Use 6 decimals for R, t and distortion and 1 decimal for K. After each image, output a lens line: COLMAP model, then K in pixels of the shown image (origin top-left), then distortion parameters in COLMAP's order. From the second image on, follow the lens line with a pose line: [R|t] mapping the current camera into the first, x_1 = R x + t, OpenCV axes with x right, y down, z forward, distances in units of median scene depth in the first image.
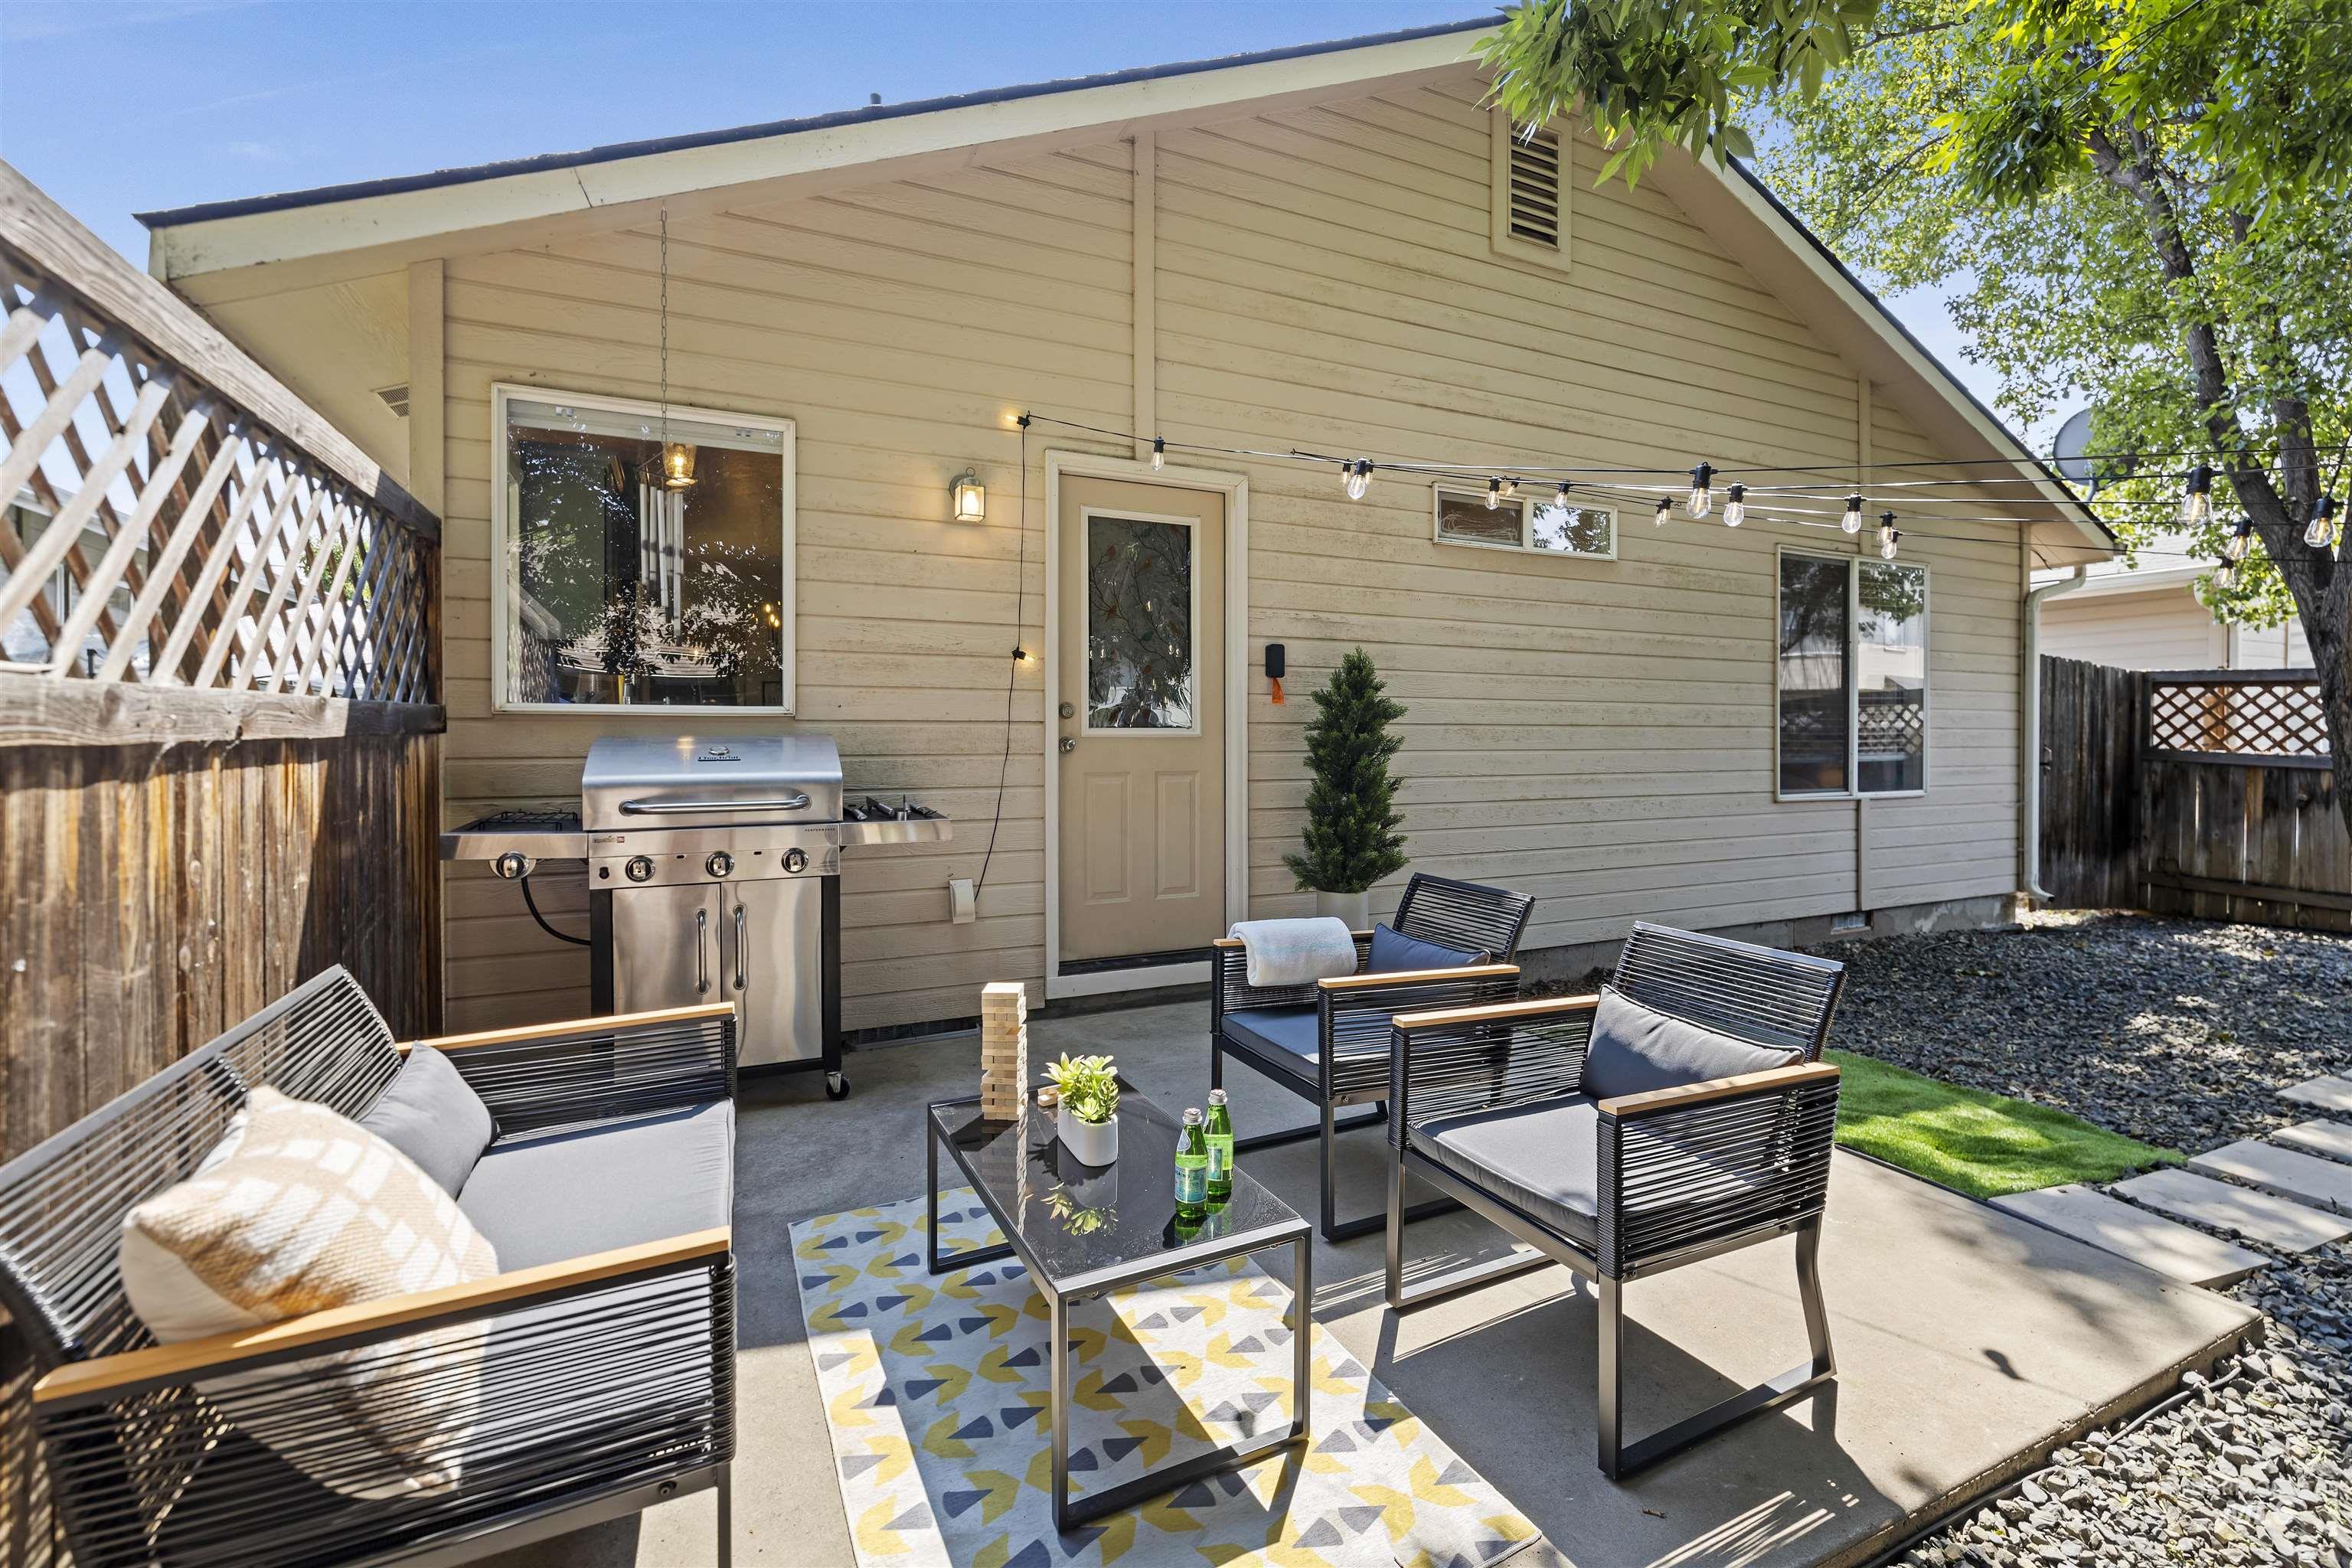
lens RADIAL K [[1020.1, 0, 1204.8], [0, 1020.1, 728.3], [0, 0, 1]] dist [-0.002986, -0.000267]
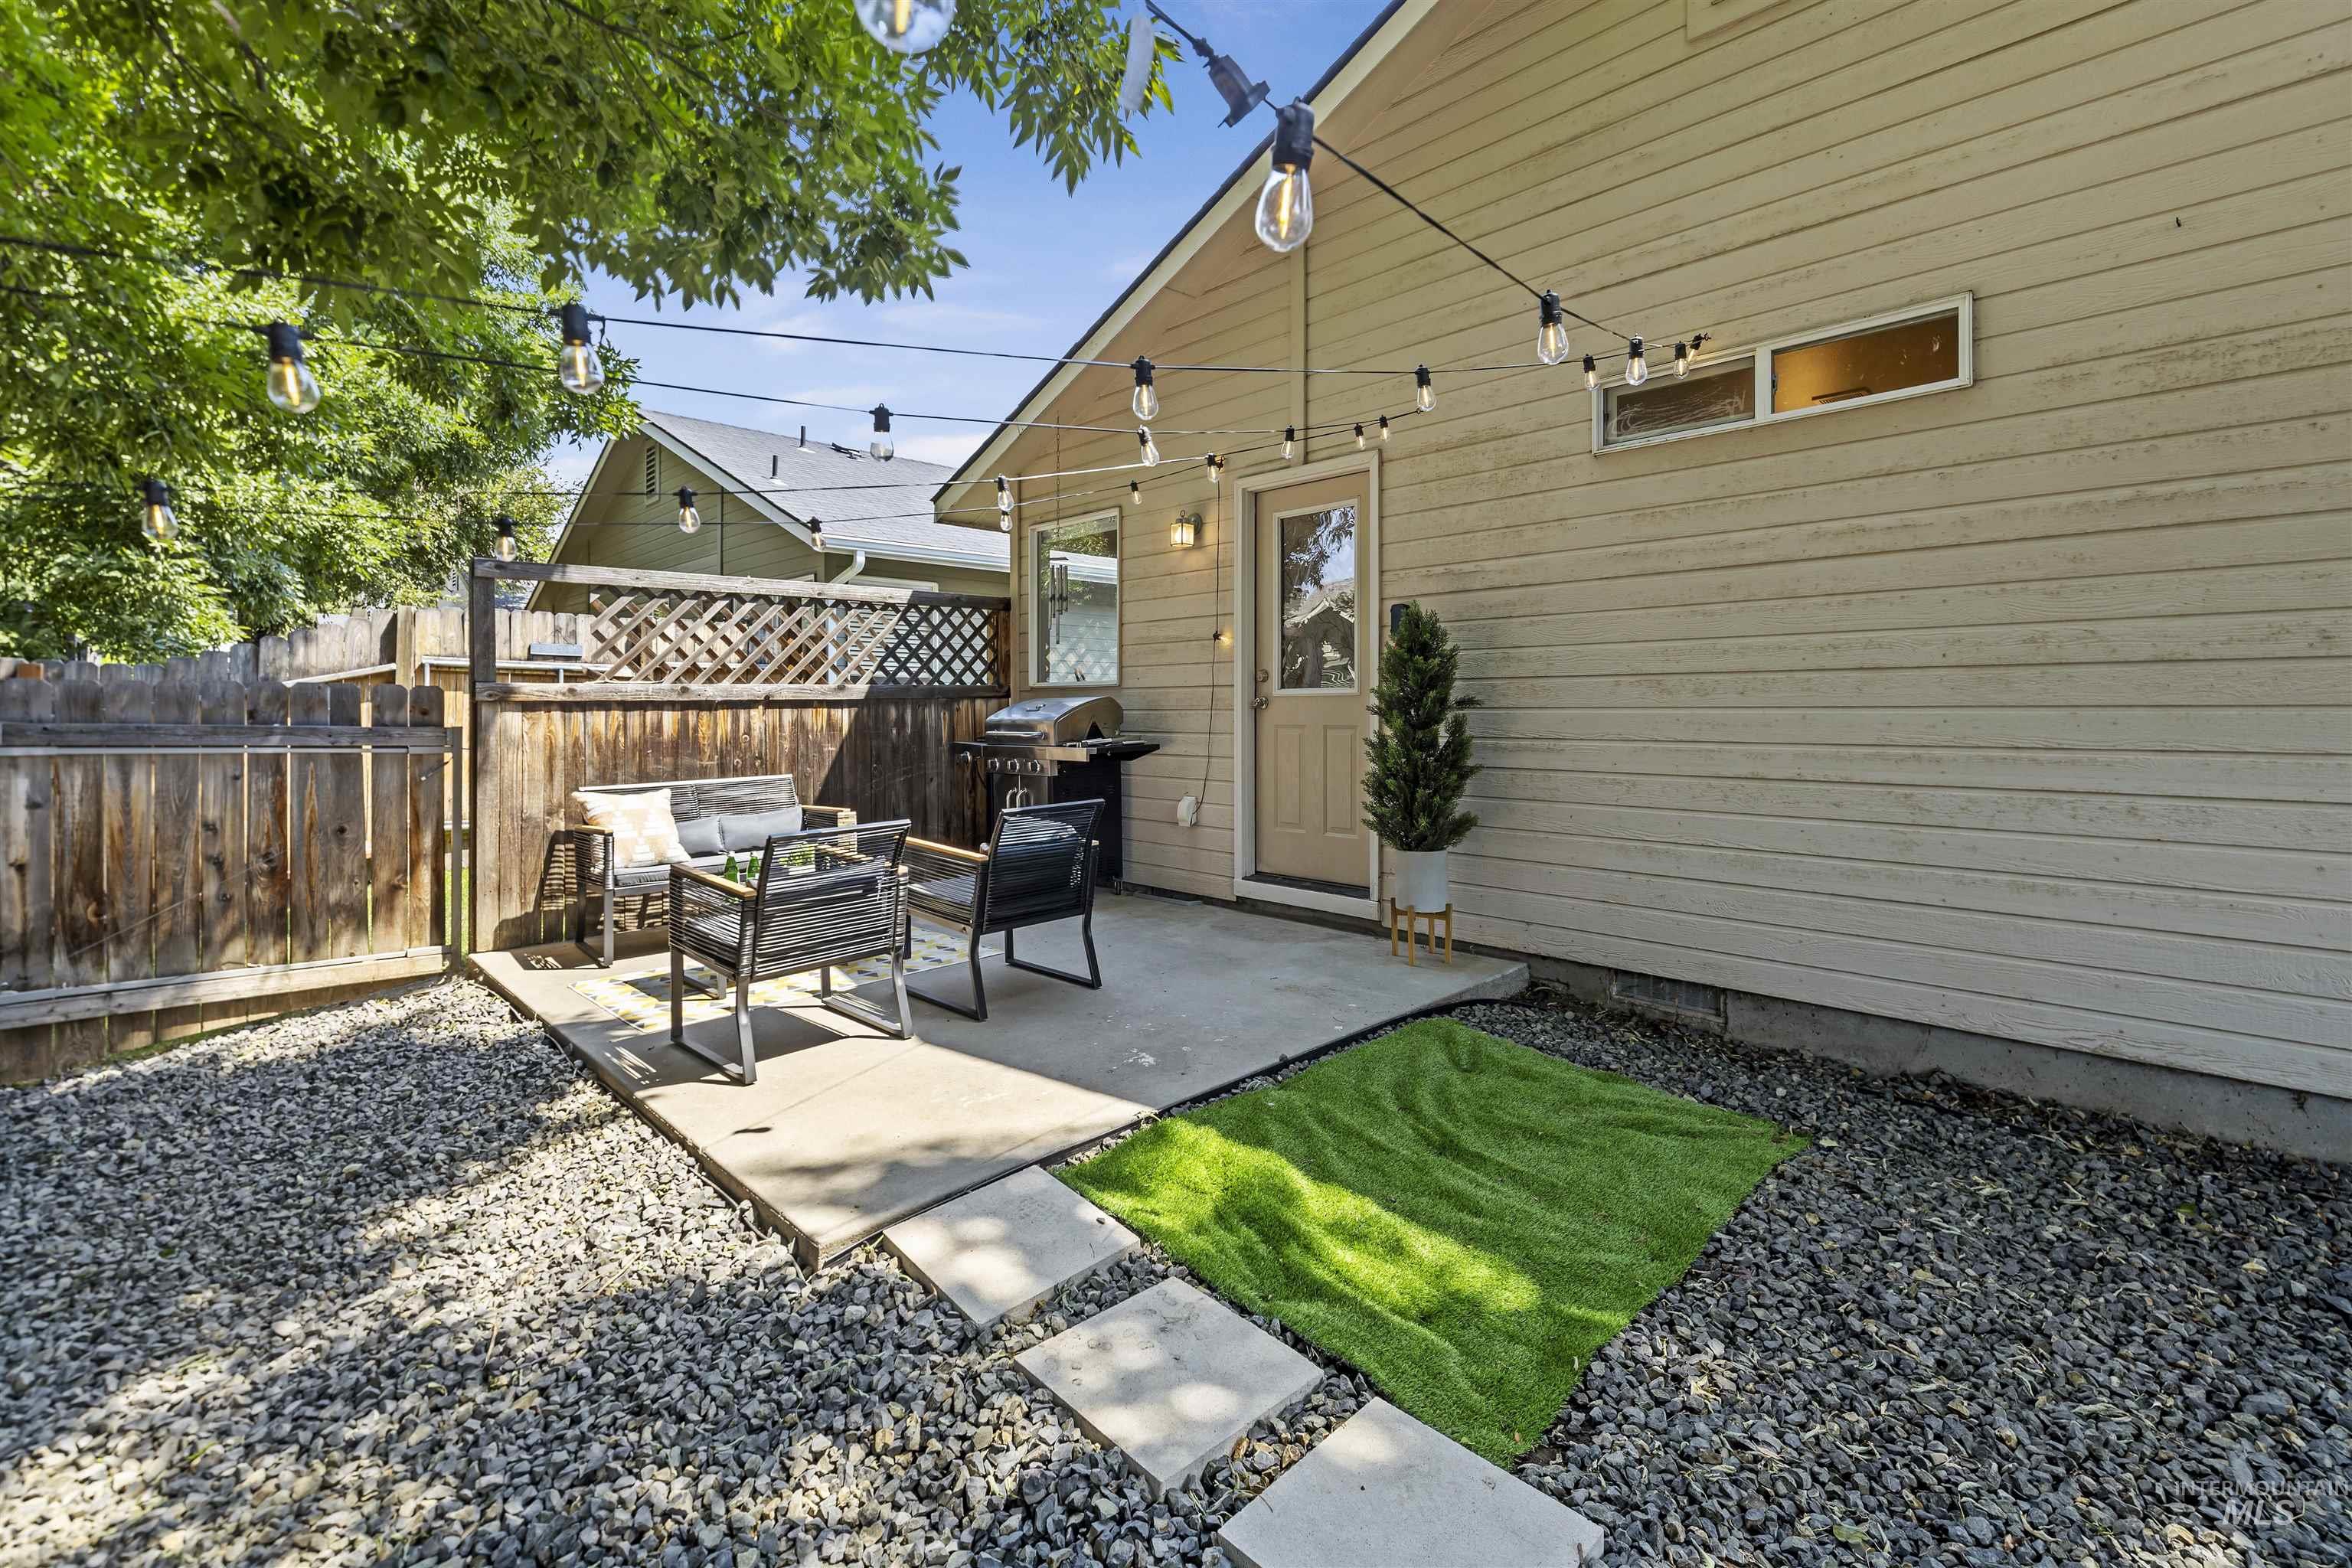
lens RADIAL K [[1028.5, 0, 1201.8], [0, 1028.5, 676.2], [0, 0, 1]] dist [-0.001762, -0.000942]
pose [[0.325675, -0.028392, -0.945055, 0.961140], [0.014350, 0.999582, -0.025085, 0.013582], [0.945373, -0.005392, 0.325947, 0.458642]]
